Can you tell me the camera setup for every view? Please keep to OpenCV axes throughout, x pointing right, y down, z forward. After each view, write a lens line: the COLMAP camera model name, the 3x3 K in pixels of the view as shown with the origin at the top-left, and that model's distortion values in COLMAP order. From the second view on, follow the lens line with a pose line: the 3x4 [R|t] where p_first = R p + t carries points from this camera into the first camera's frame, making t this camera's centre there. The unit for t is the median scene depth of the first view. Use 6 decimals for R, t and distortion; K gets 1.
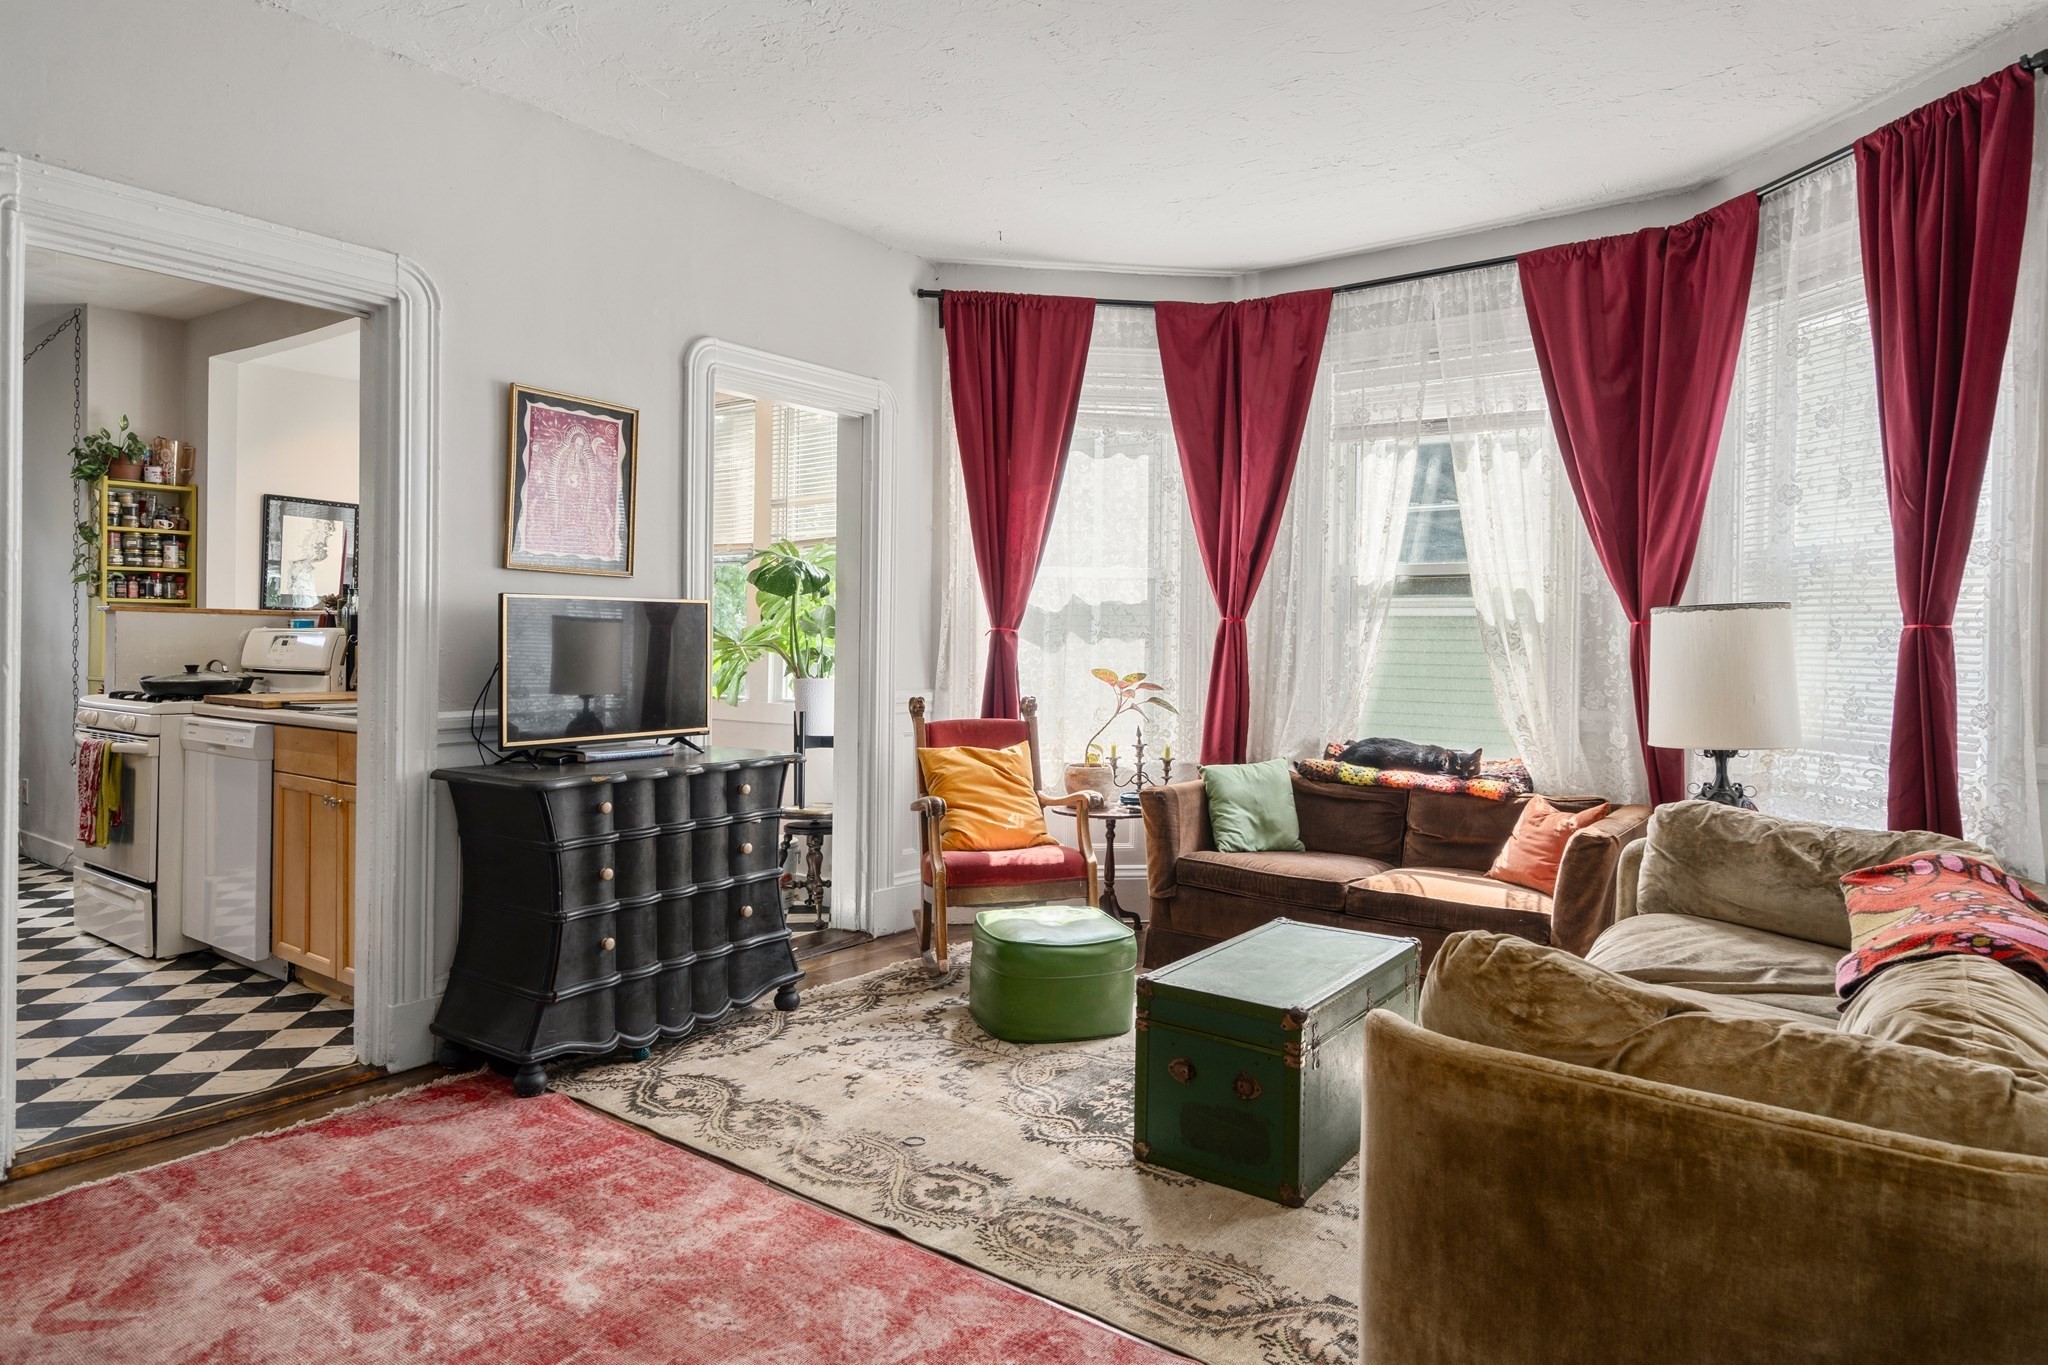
lens RADIAL K [[1207.3, 0, 962.7], [0, 1207.3, 649.3], [0, 0, 1]] dist [0.006416, 0.000676]
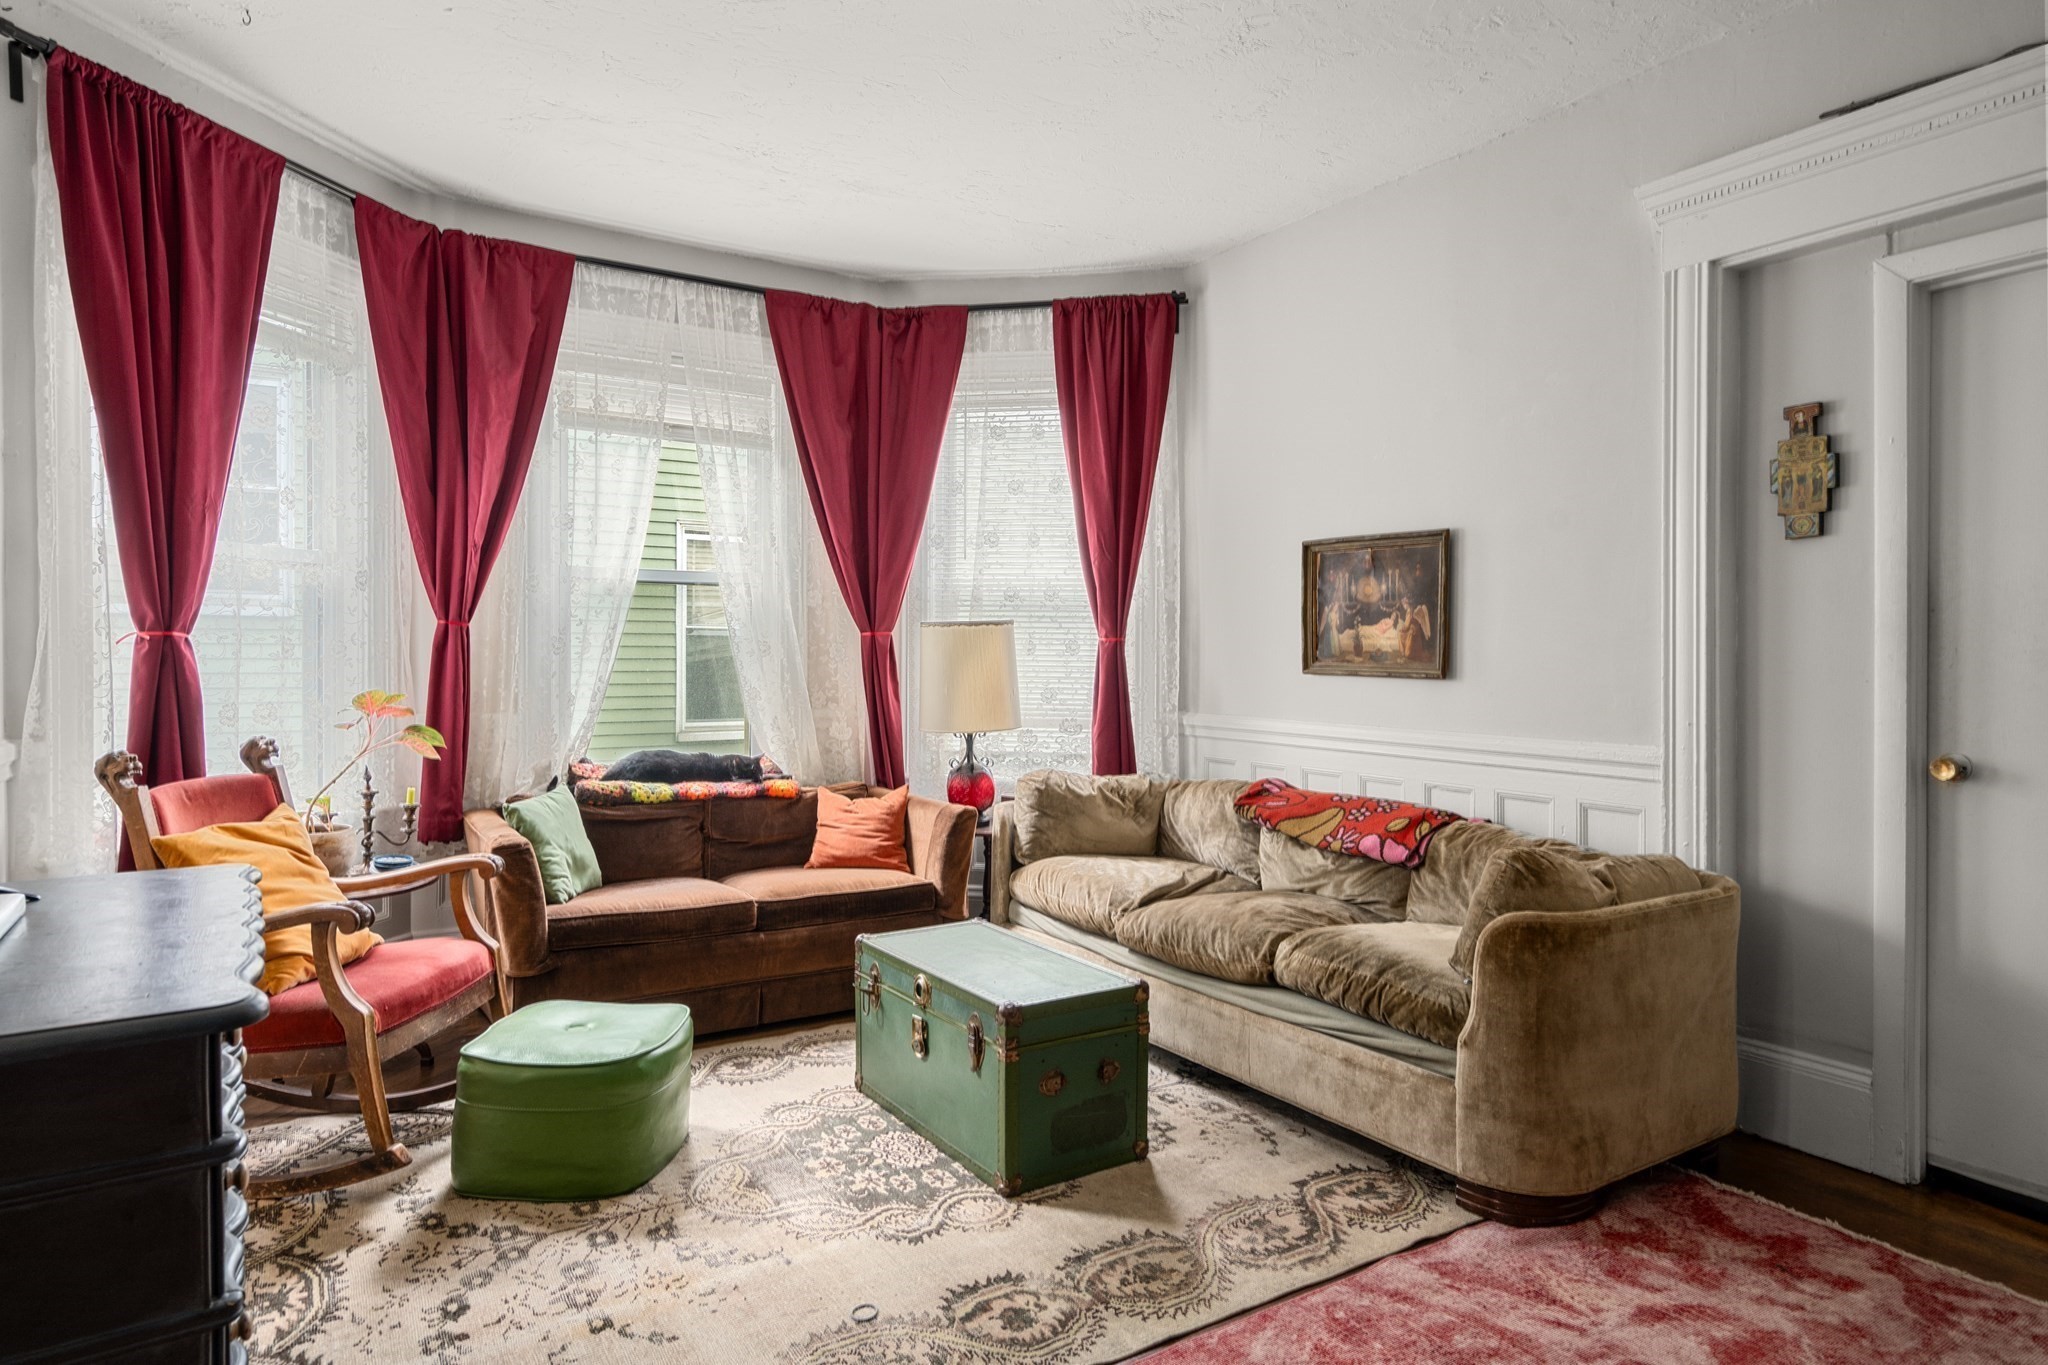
lens RADIAL K [[1207.3, 0, 1010.5], [0, 1207.3, 670.8], [0, 0, 1]] dist [0.006416, 0.000676]
pose [[0.326366, -0.024306, 0.944931, -0.565284], [0.005919, 0.999702, 0.023671, -0.013902], [-0.945225, -0.002132, 0.326413, 0.517062]]
